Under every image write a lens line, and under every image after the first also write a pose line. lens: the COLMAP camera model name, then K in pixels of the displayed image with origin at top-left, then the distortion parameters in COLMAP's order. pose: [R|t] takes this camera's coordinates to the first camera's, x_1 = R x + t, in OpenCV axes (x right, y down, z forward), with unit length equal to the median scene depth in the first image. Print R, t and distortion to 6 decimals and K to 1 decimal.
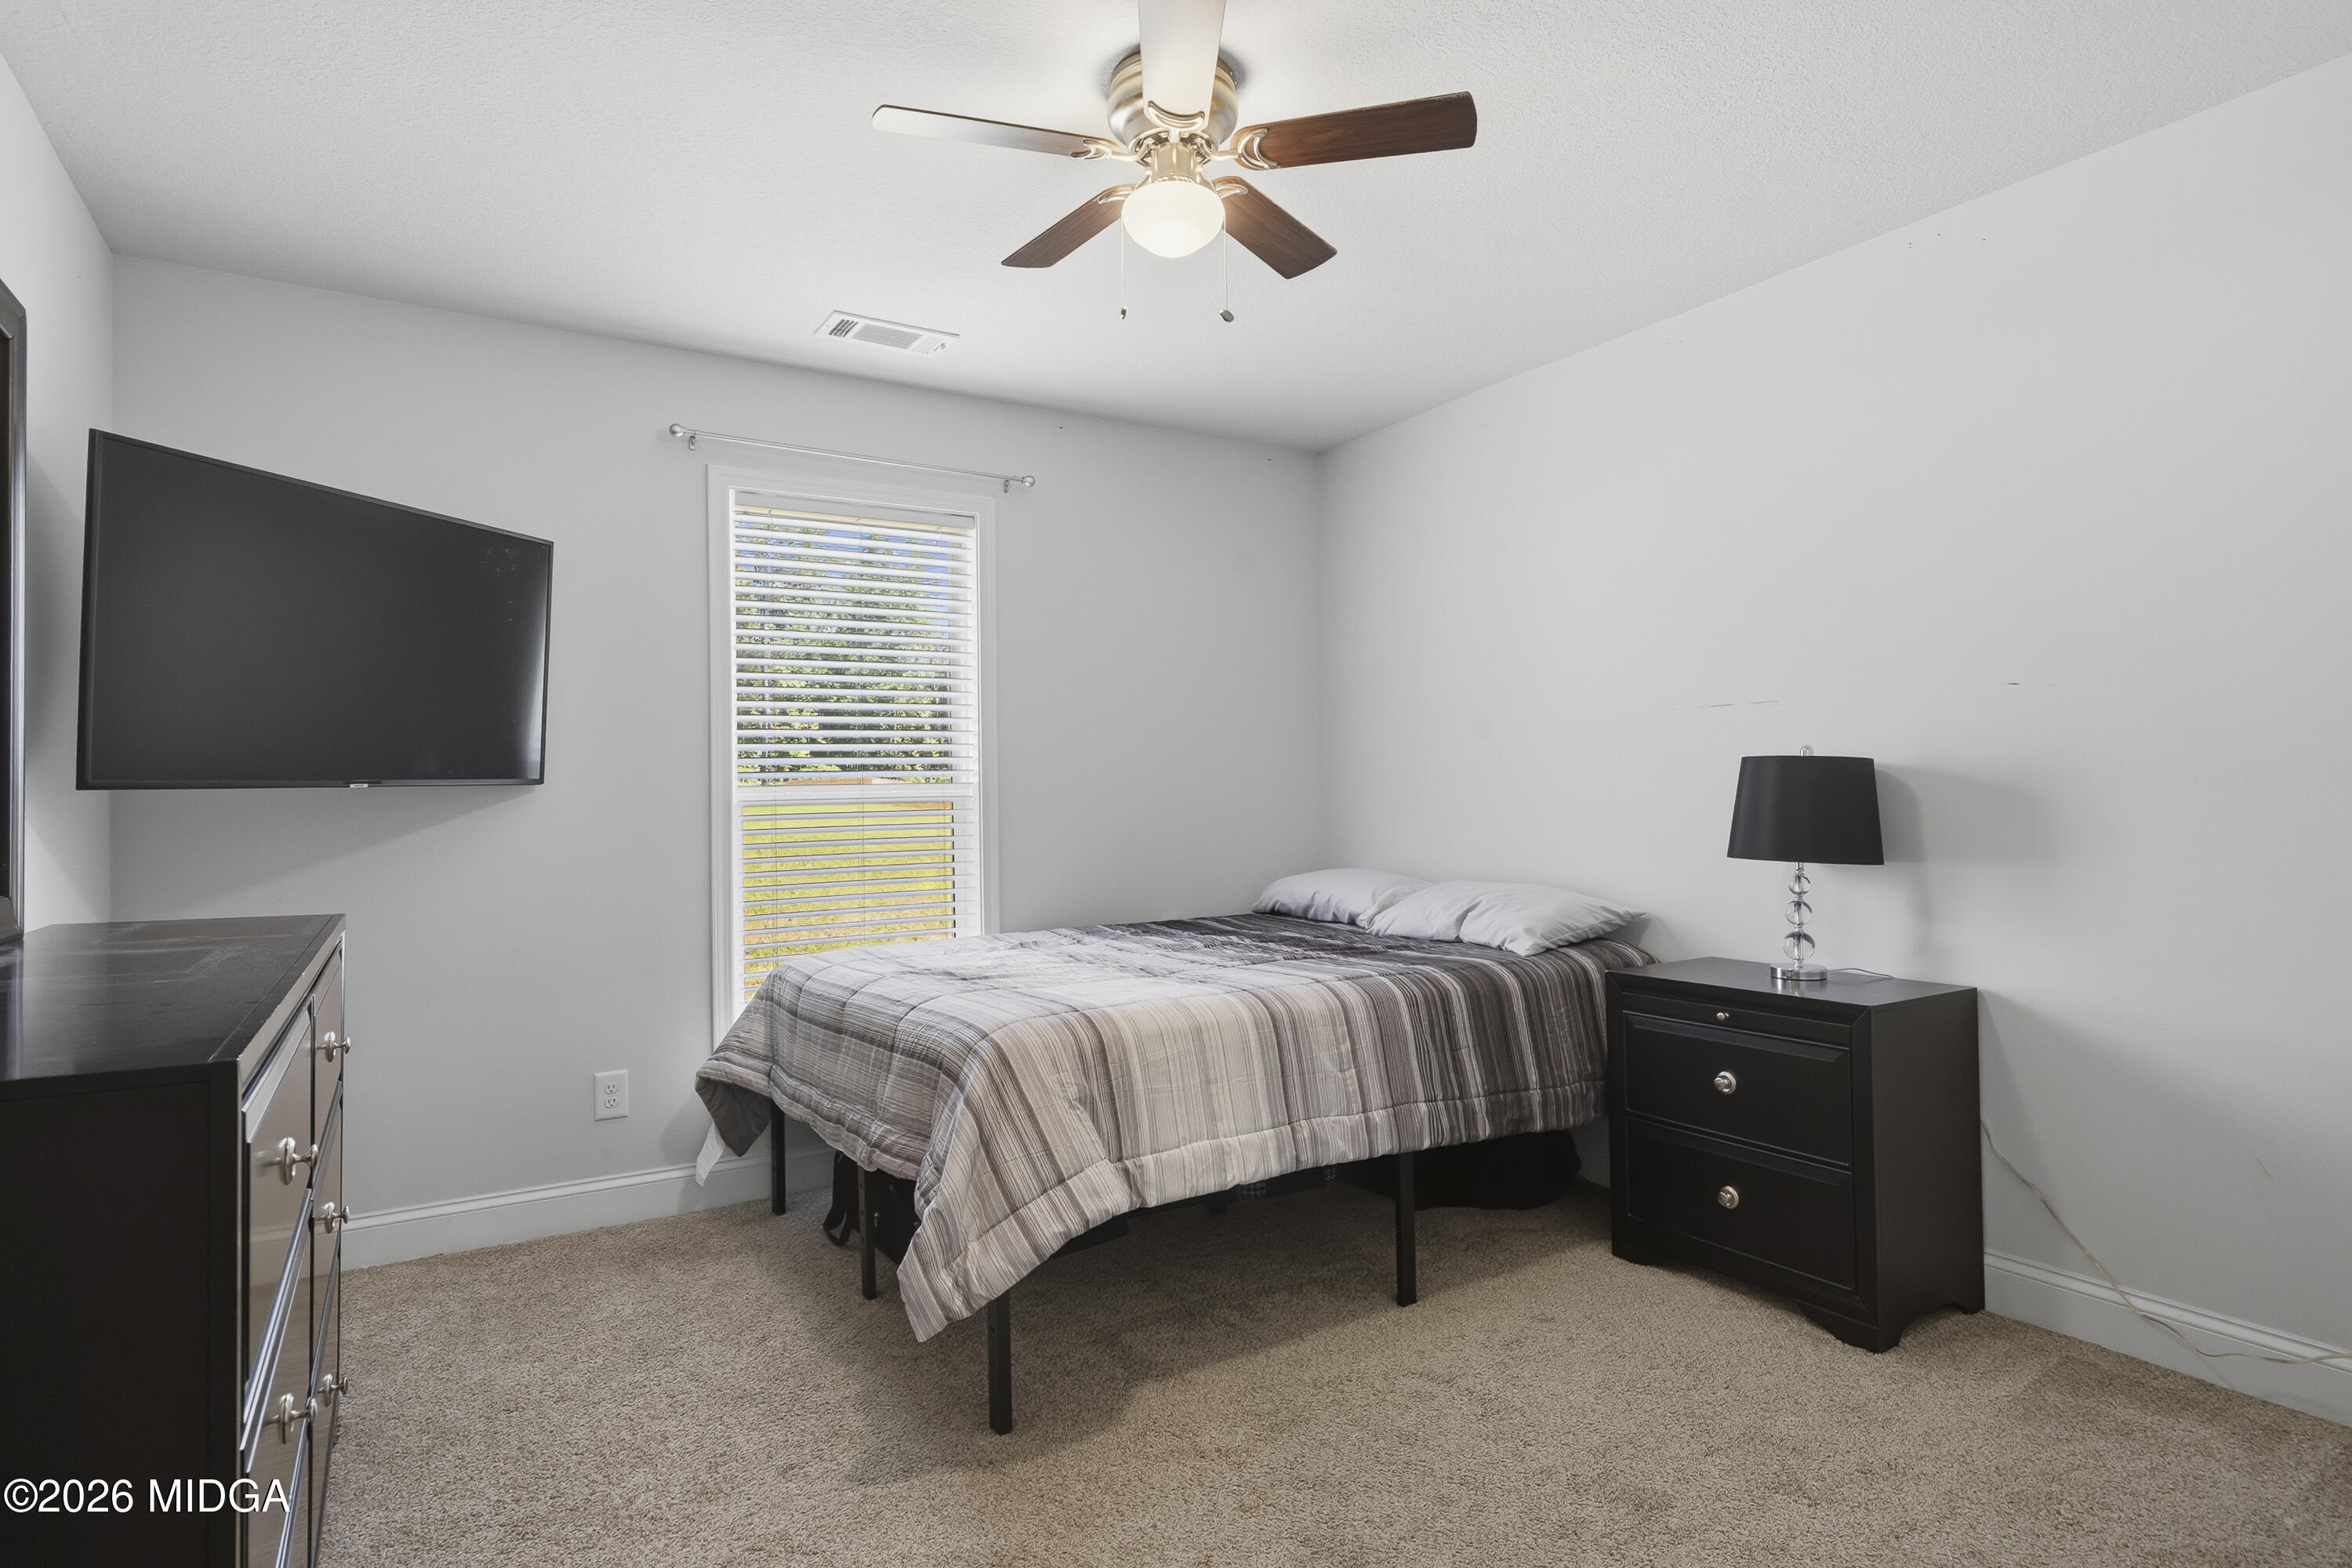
lens RADIAL K [[1245.8, 0, 1176.0], [0, 1245.8, 784.0], [0, 0, 1]] dist [-0.000062, 0.000213]
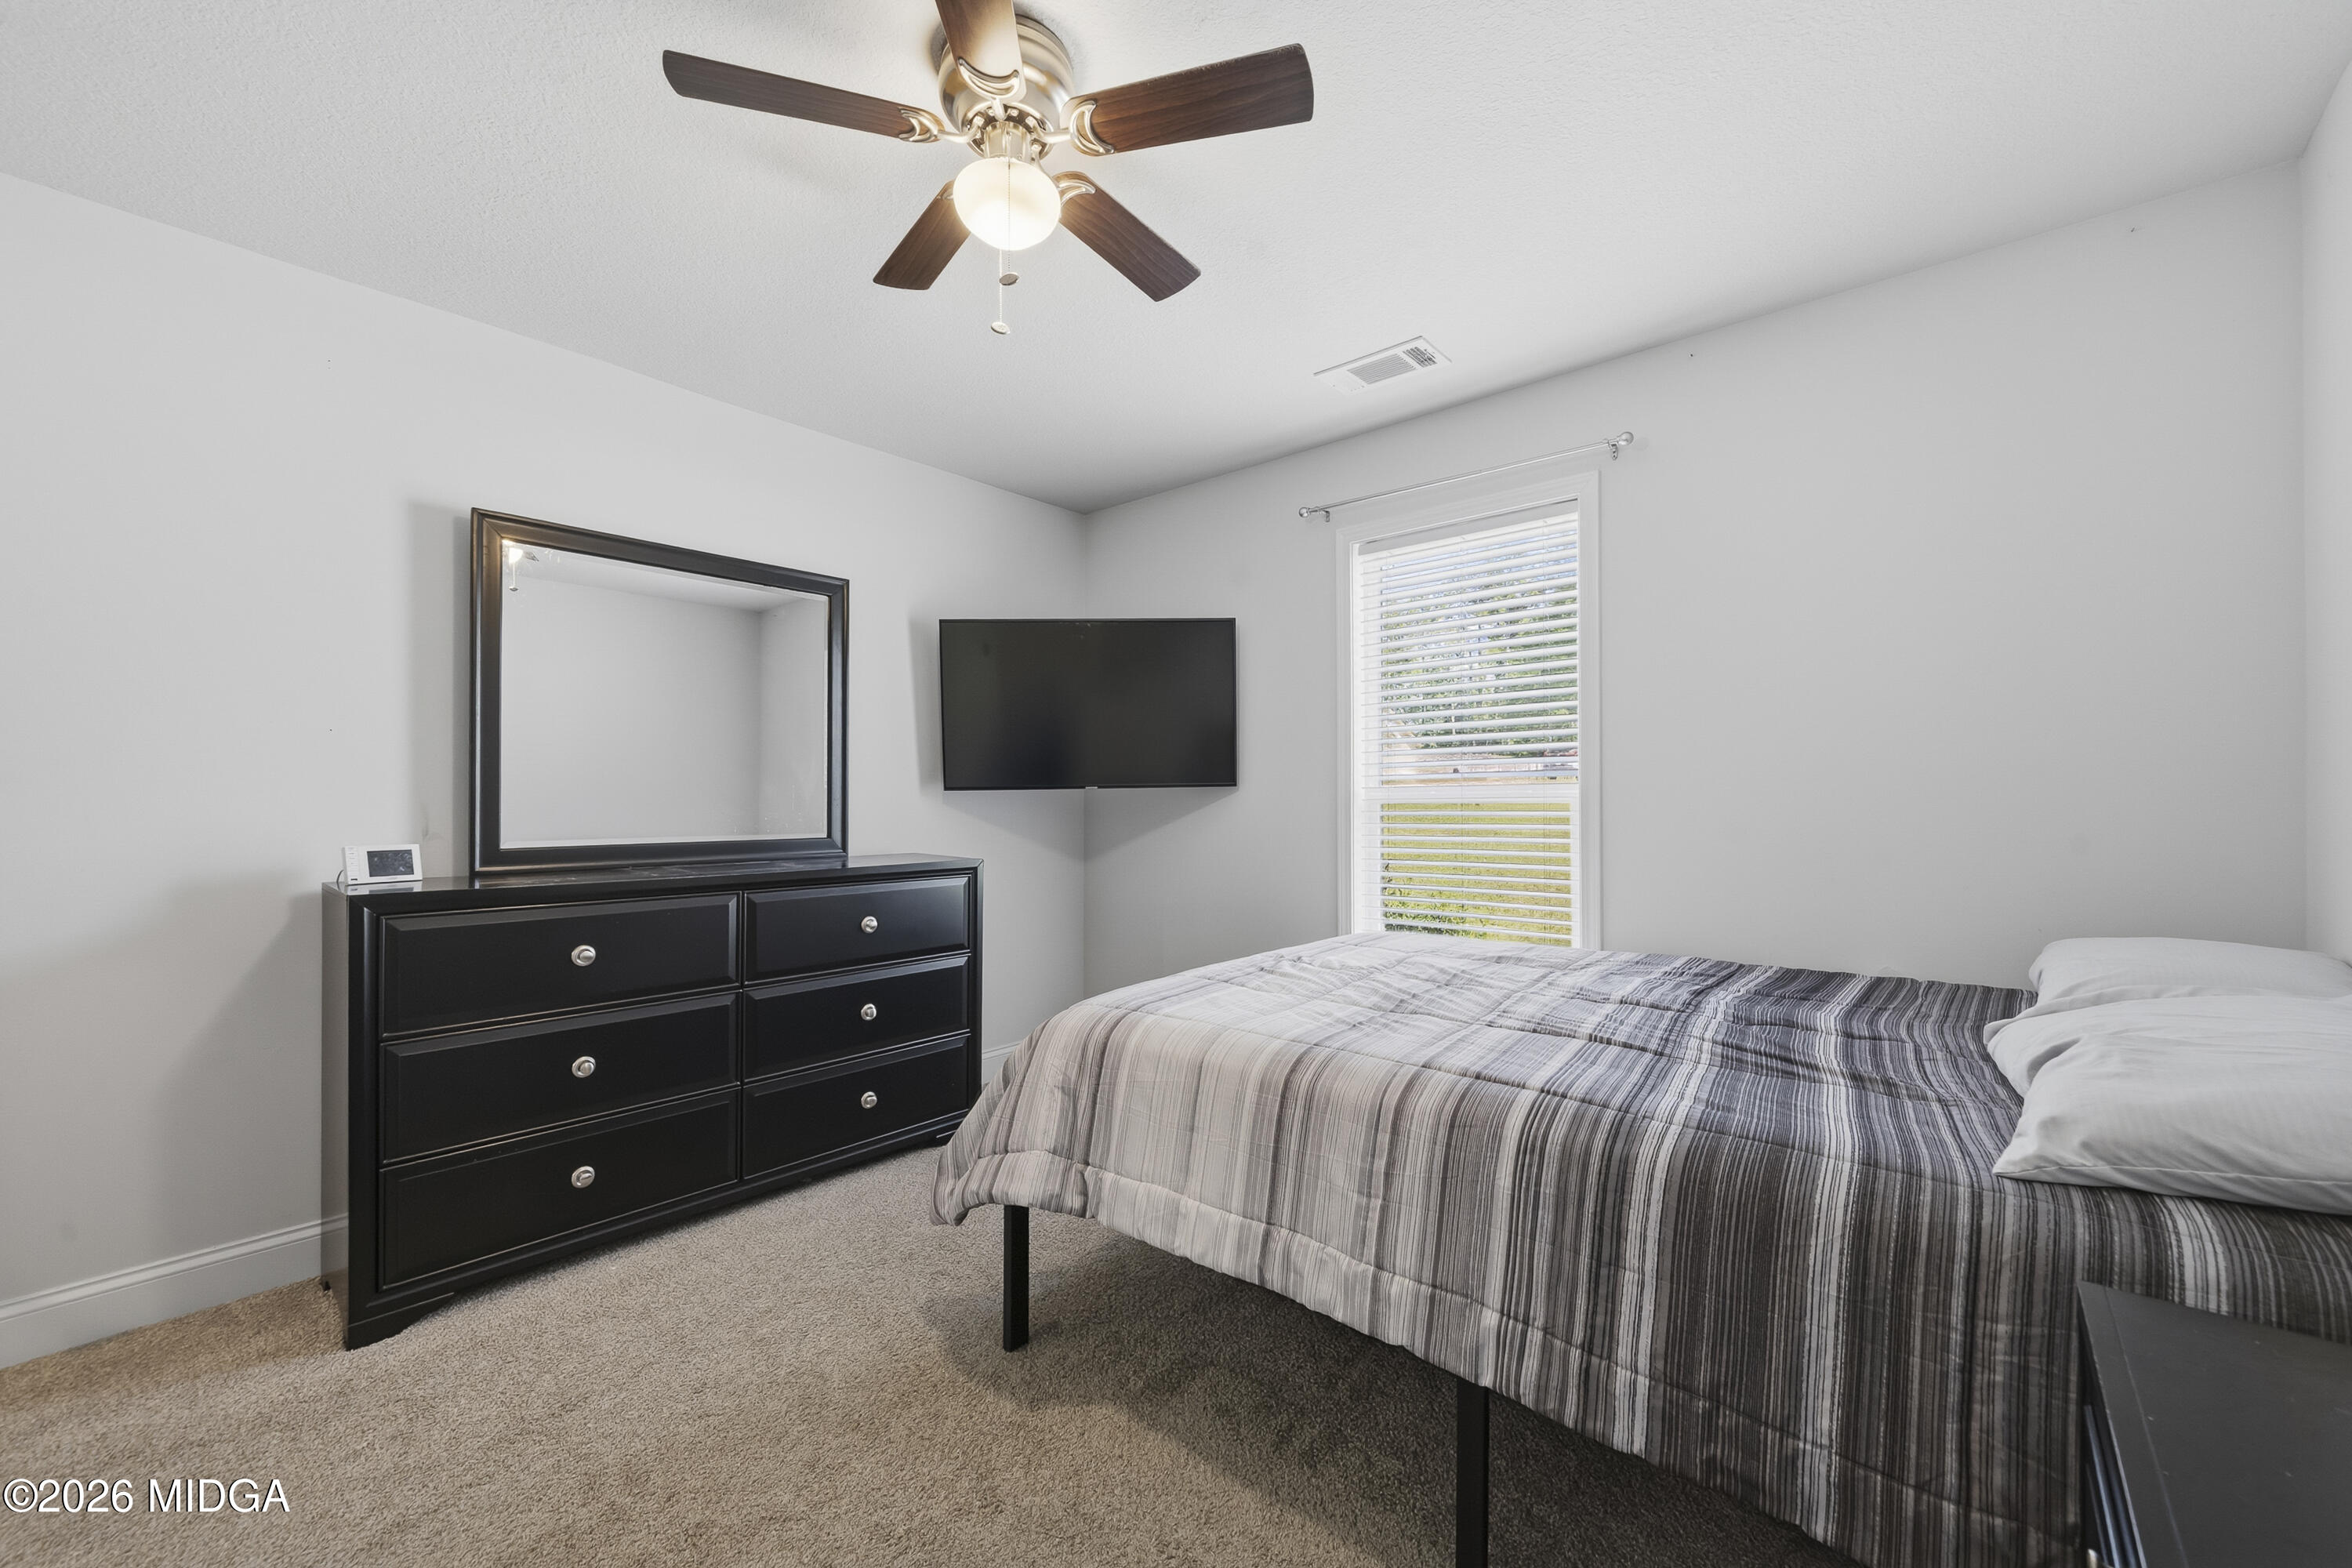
lens RADIAL K [[911.8, 0, 1184.6], [0, 911.8, 798.4], [0, 0, 1]] dist [-0.000099, 0.000034]
pose [[0.309715, 0.012902, -0.950742, 0.569334], [0.007009, 0.999850, 0.015852, -0.003270], [0.950803, -0.011574, 0.309579, 0.717371]]
